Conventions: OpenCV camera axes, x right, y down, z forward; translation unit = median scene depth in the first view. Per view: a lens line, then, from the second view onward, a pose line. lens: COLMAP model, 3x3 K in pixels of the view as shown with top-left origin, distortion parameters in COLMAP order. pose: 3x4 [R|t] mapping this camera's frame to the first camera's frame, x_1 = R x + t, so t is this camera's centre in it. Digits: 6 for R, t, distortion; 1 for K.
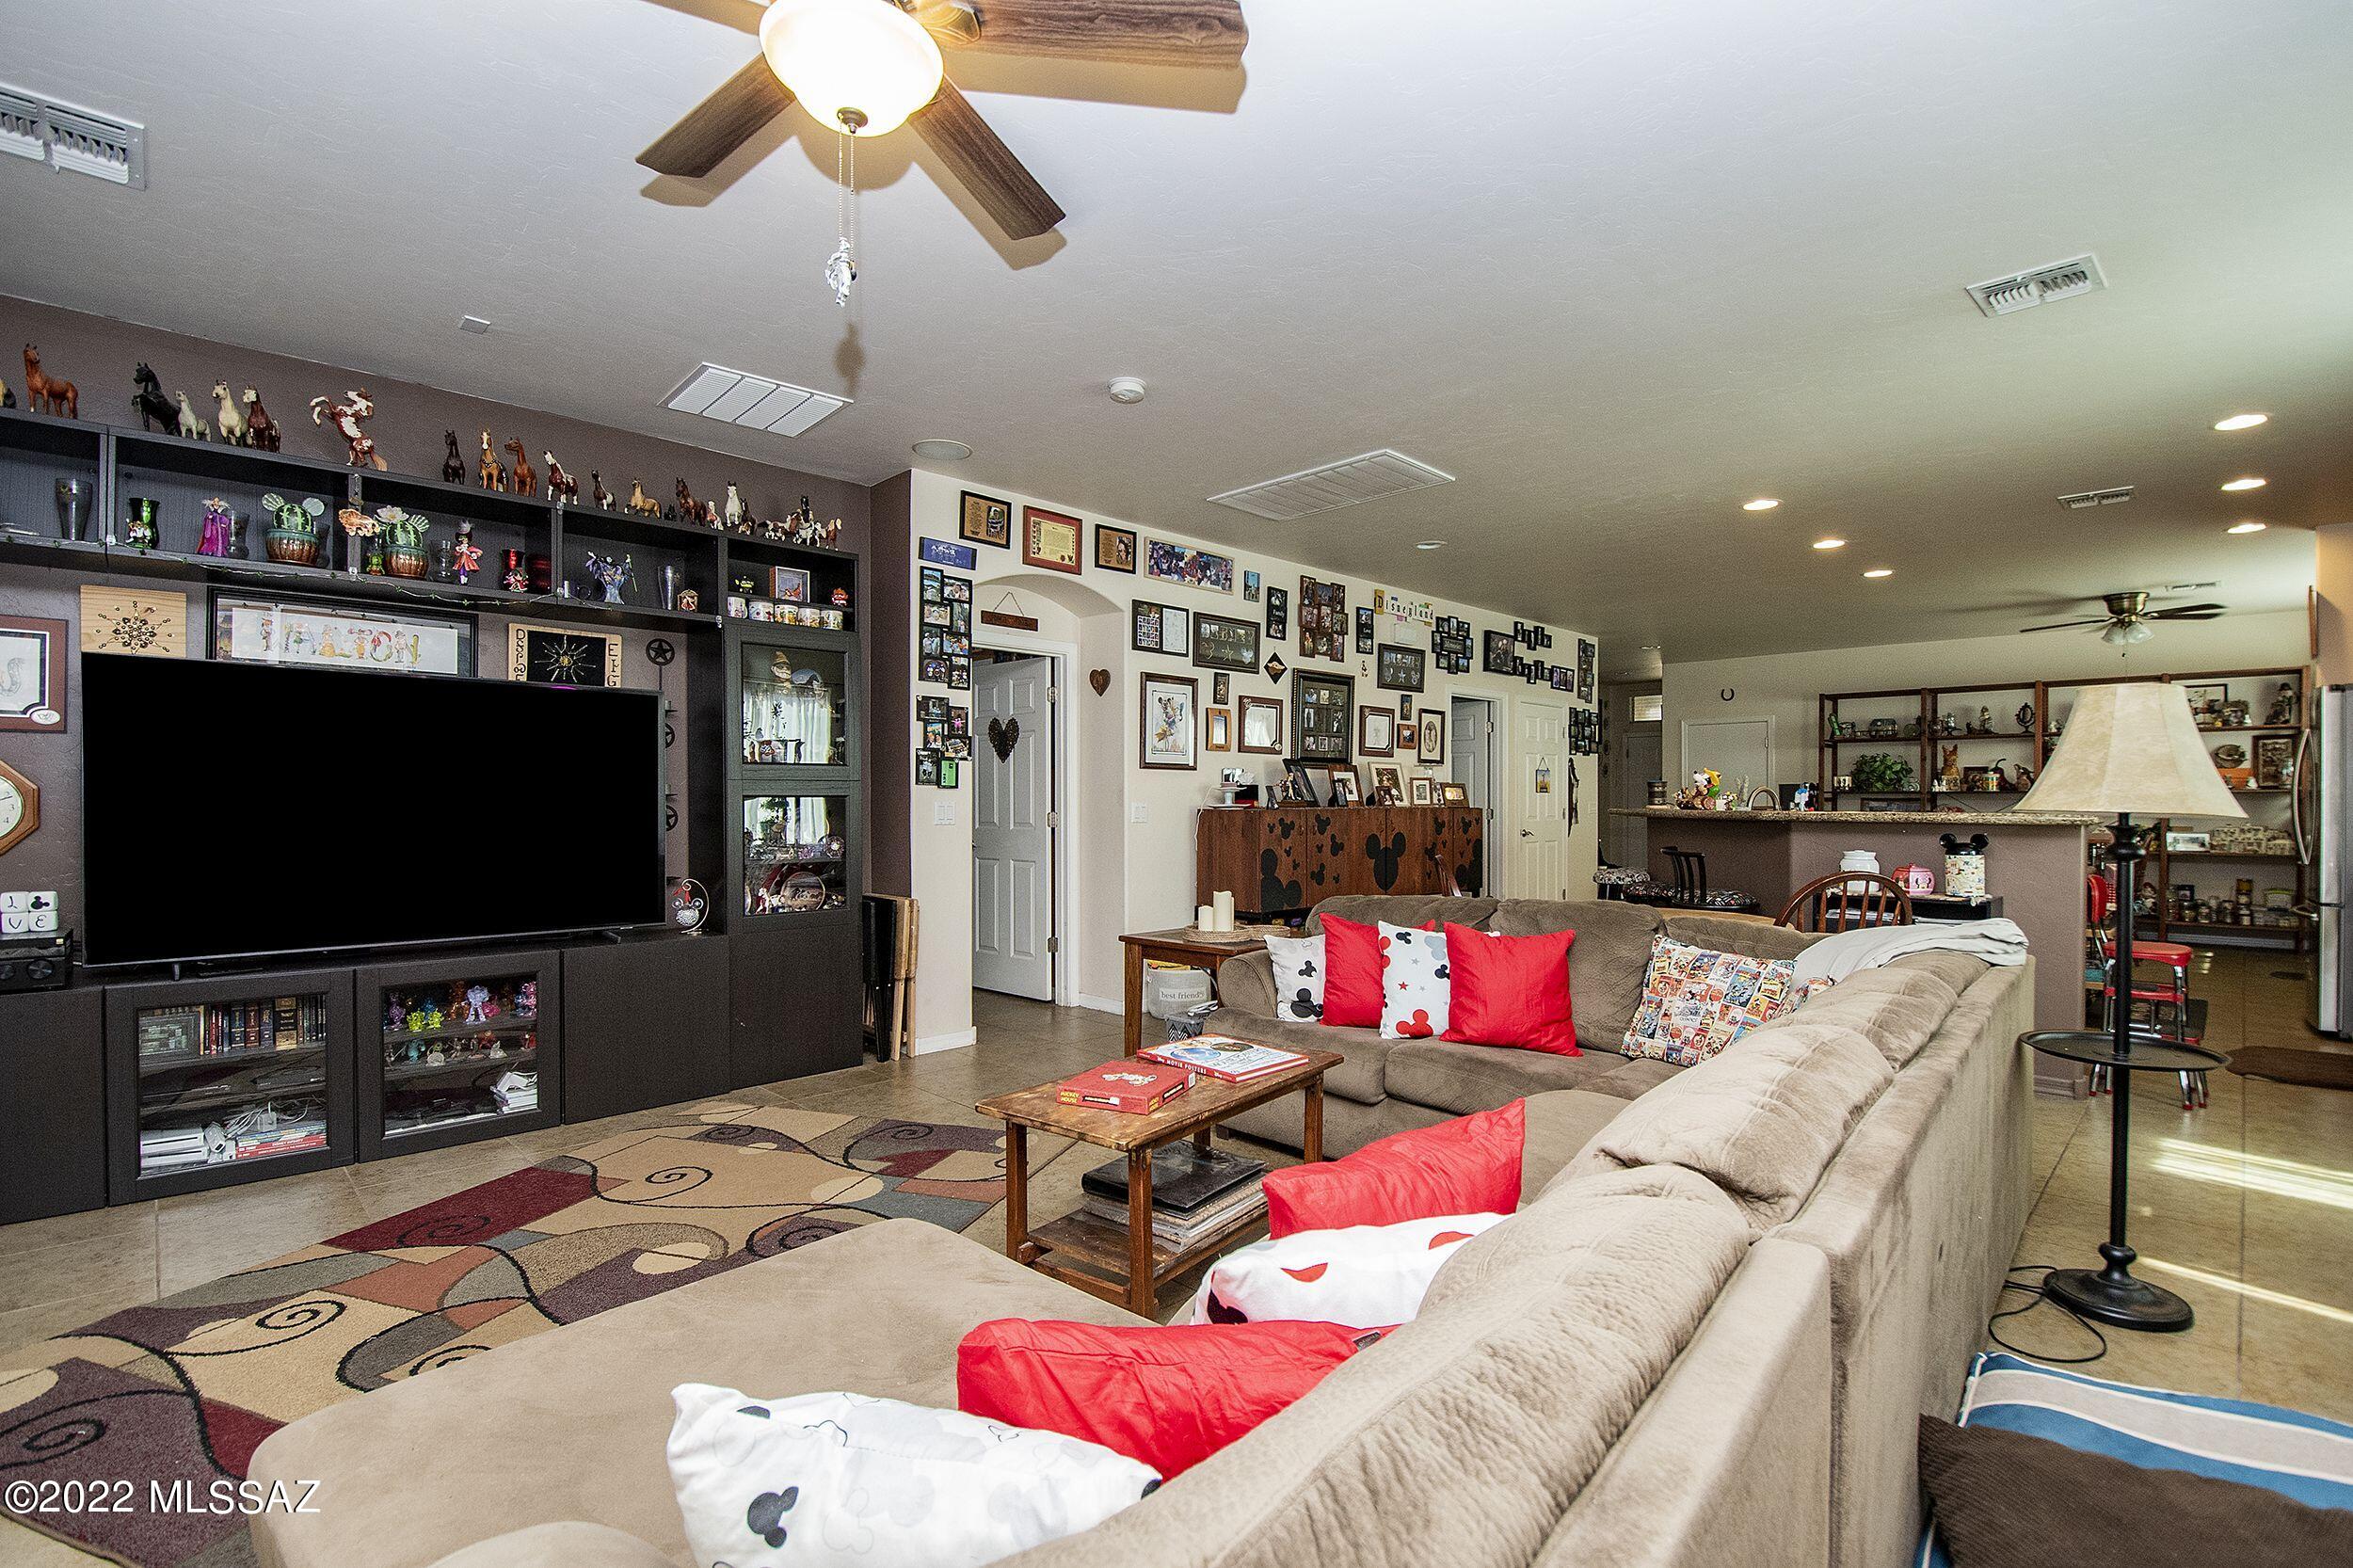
lens RADIAL K [[1041.3, 0, 1179.3], [0, 1041.3, 806.3], [0, 0, 1]] dist [0.002428, -0.014553]
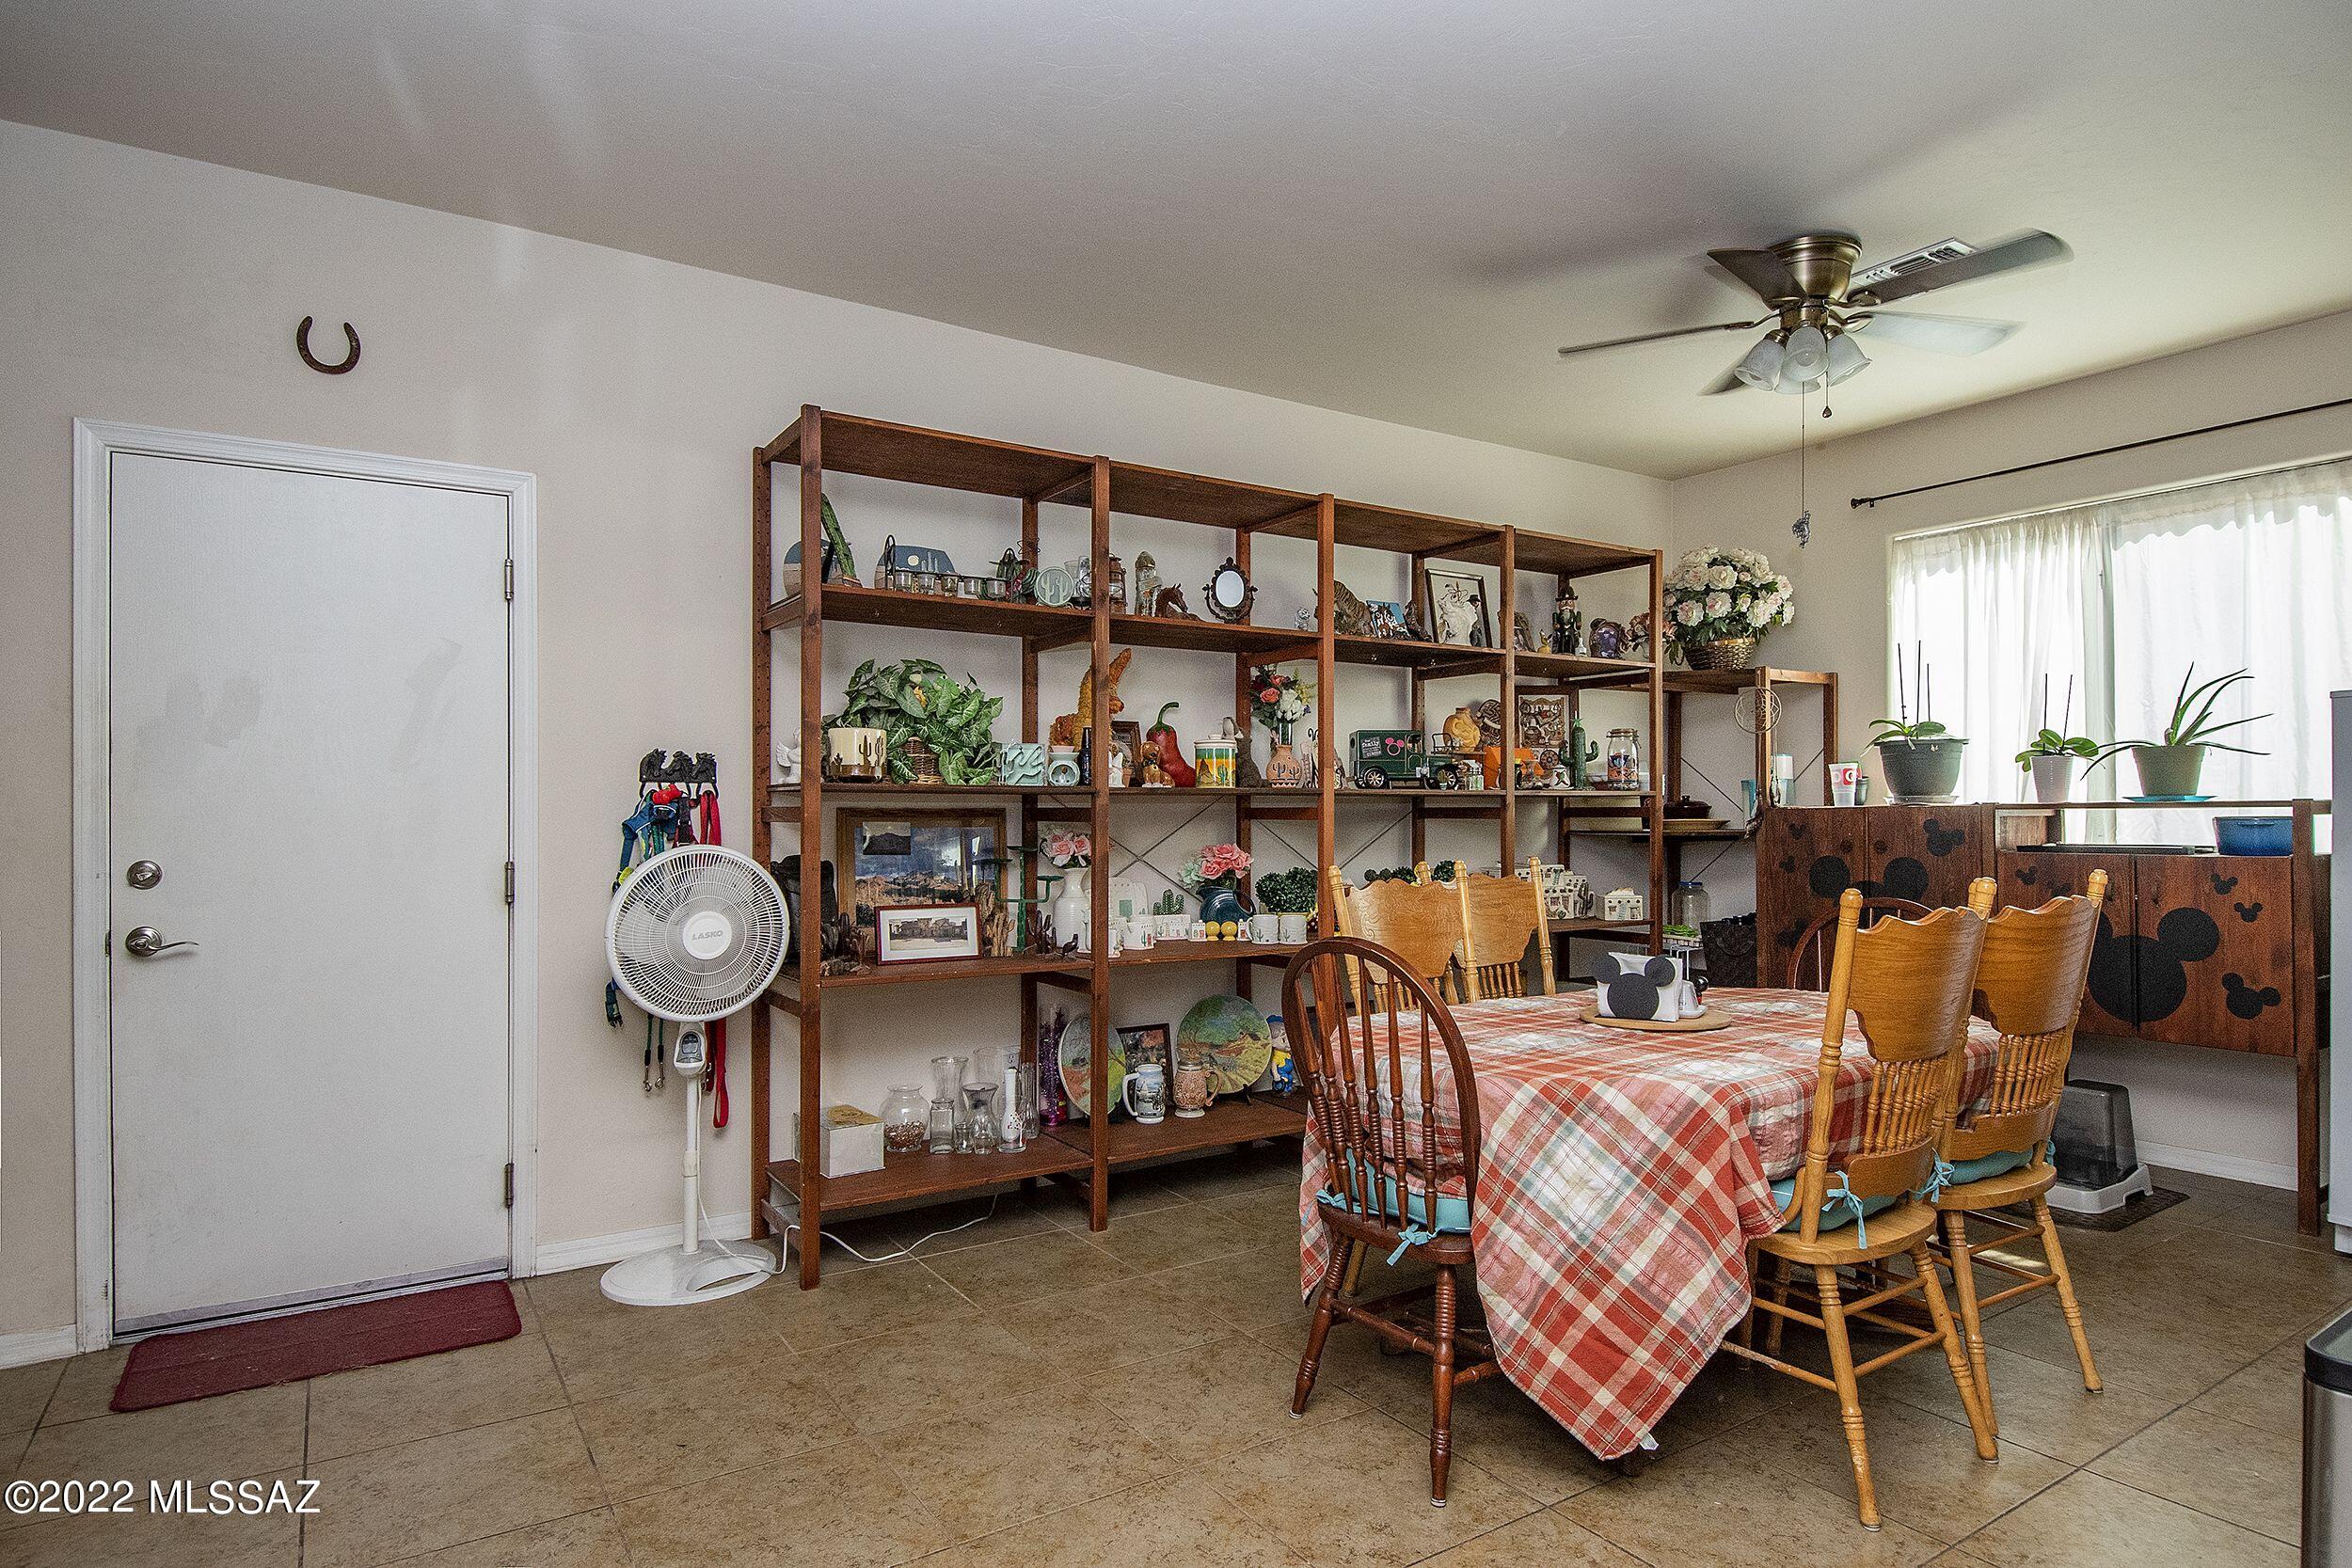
lens RADIAL K [[1293.6, 0, 1198.8], [0, 1293.6, 803.3], [0, 0, 1]] dist [0.015007, -0.019136]
pose [[0.190567, 0.005370, 0.981659, 0.542819], [0.009182, 0.999932, -0.007253, -0.010612], [-0.981631, 0.010395, 0.190505, 1.428285]]
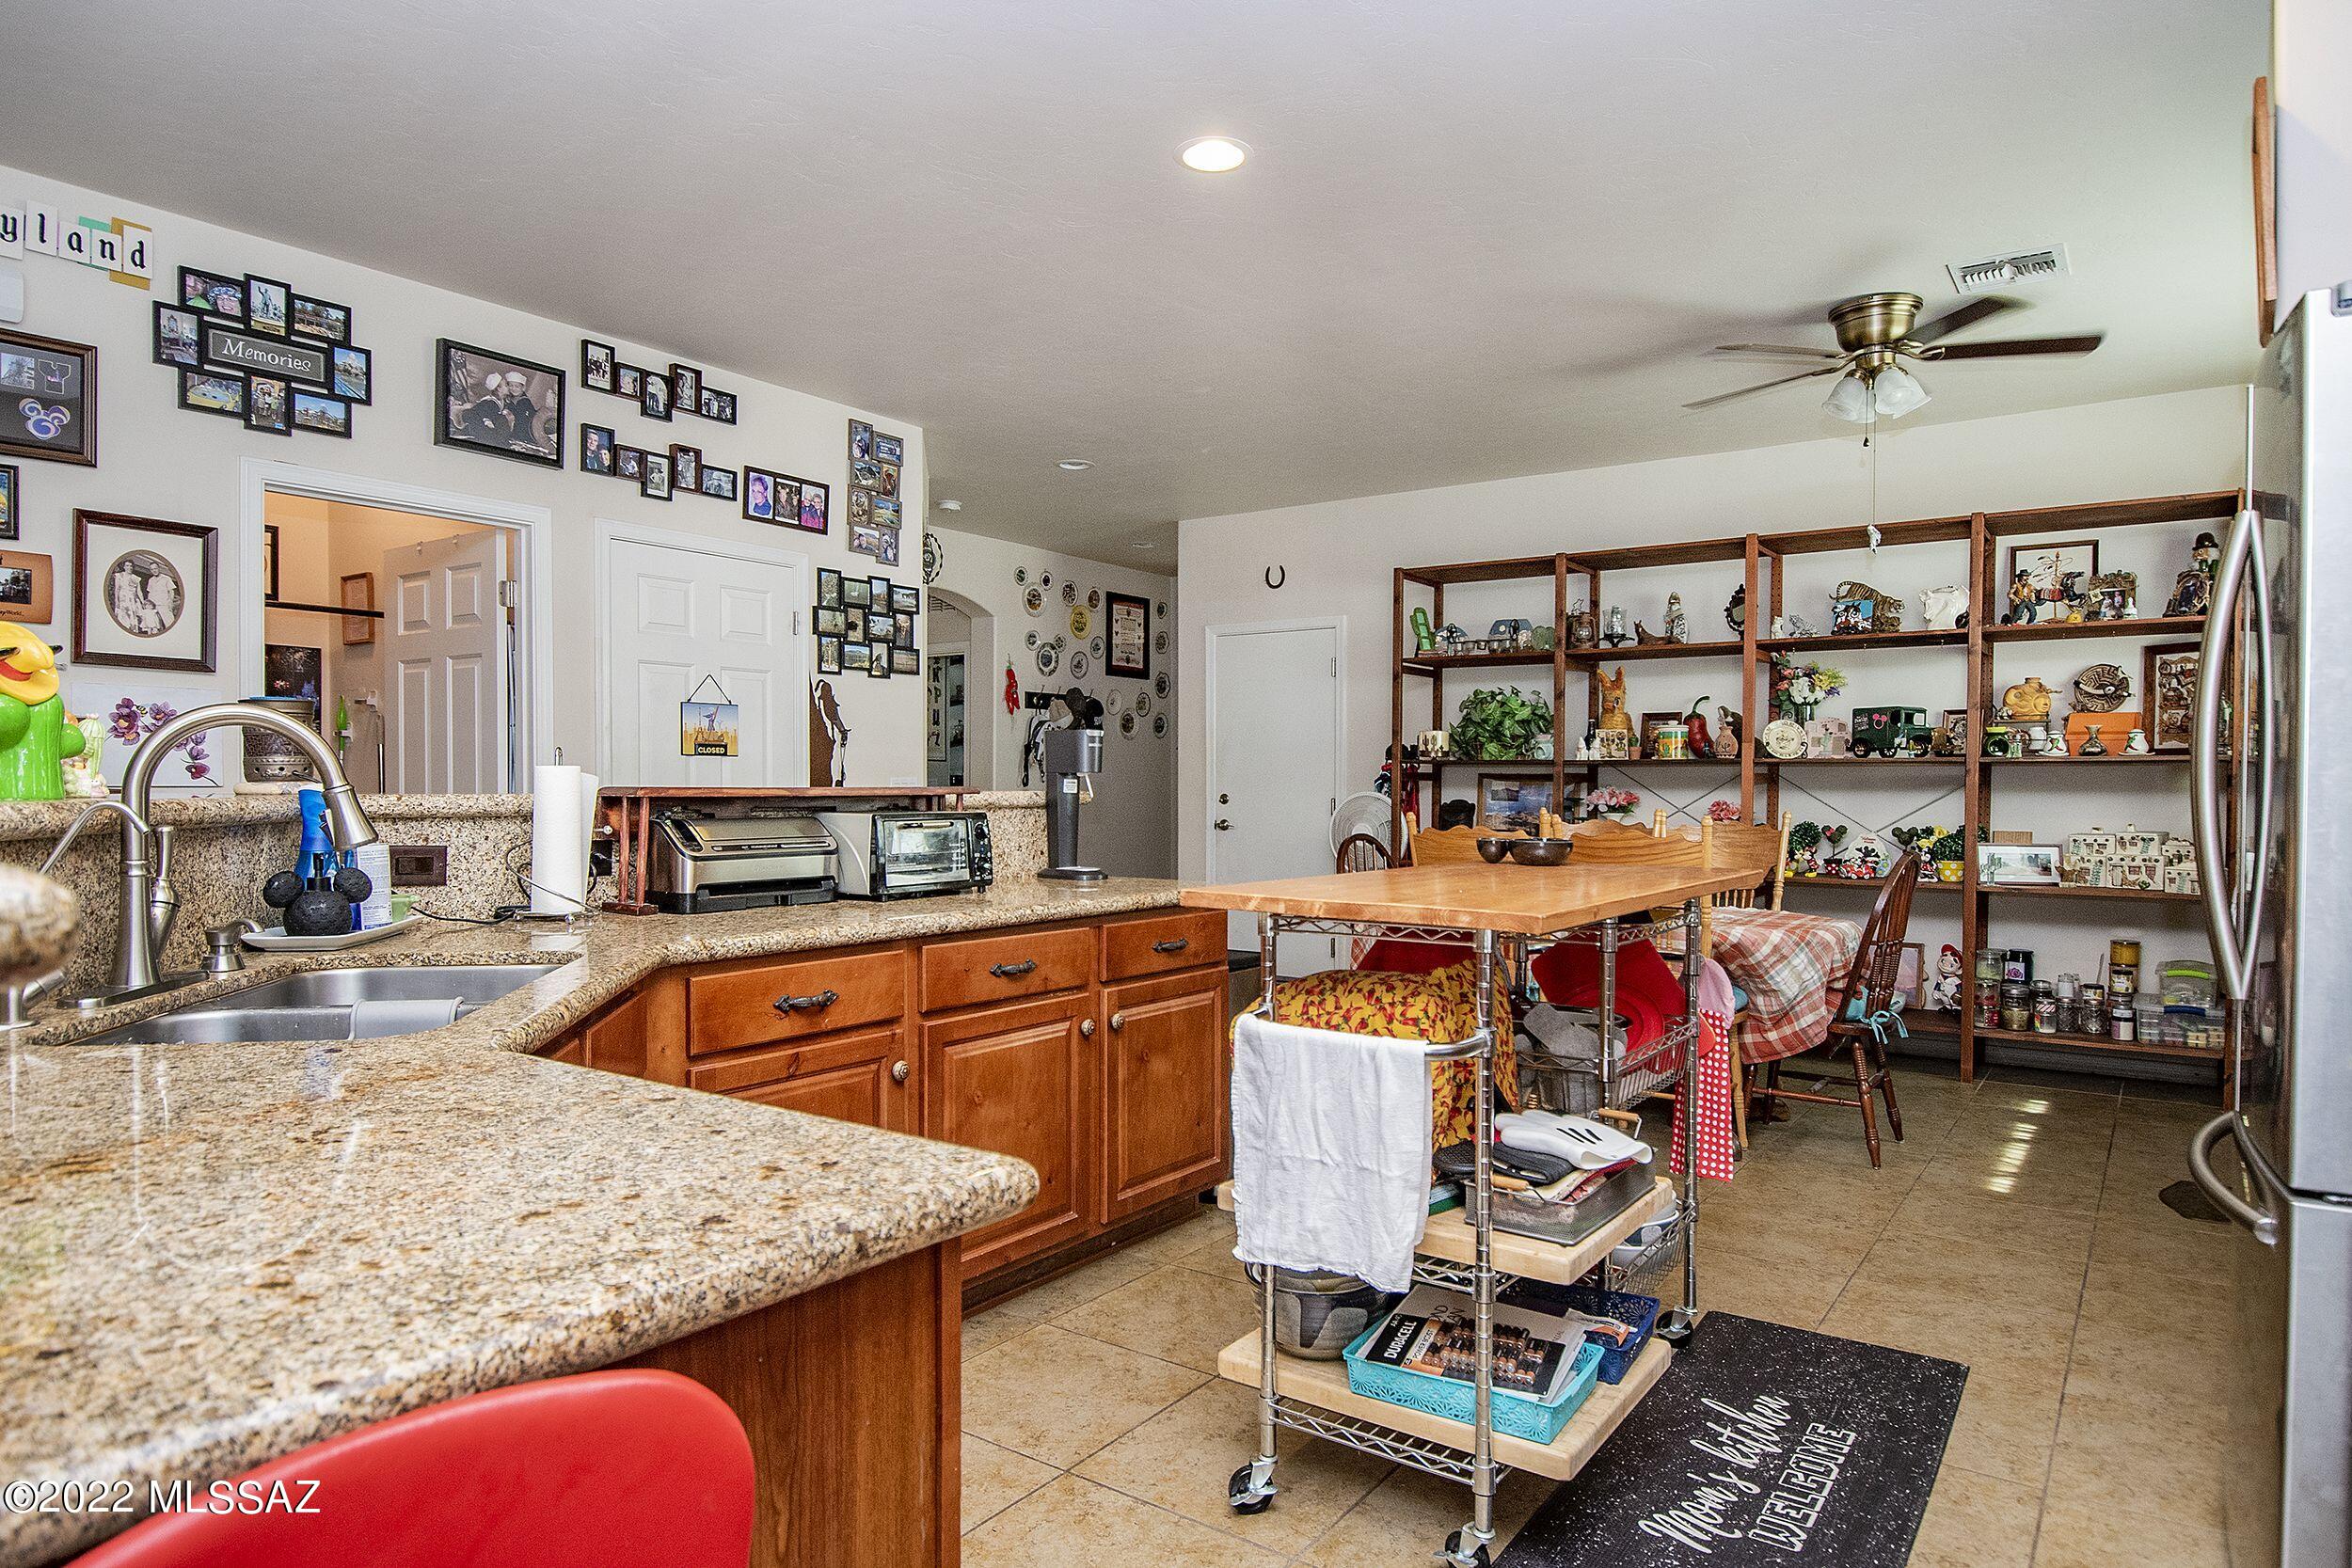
lens RADIAL K [[1384.5, 0, 1175.9], [0, 1384.5, 809.5], [0, 0, 1]] dist [0.011621, -0.004068]
pose [[0.984812, 0.001204, 0.173617, 0.668903], [-0.003872, 0.999880, 0.015029, 0.000027], [-0.173578, -0.015473, 0.984699, 0.598257]]
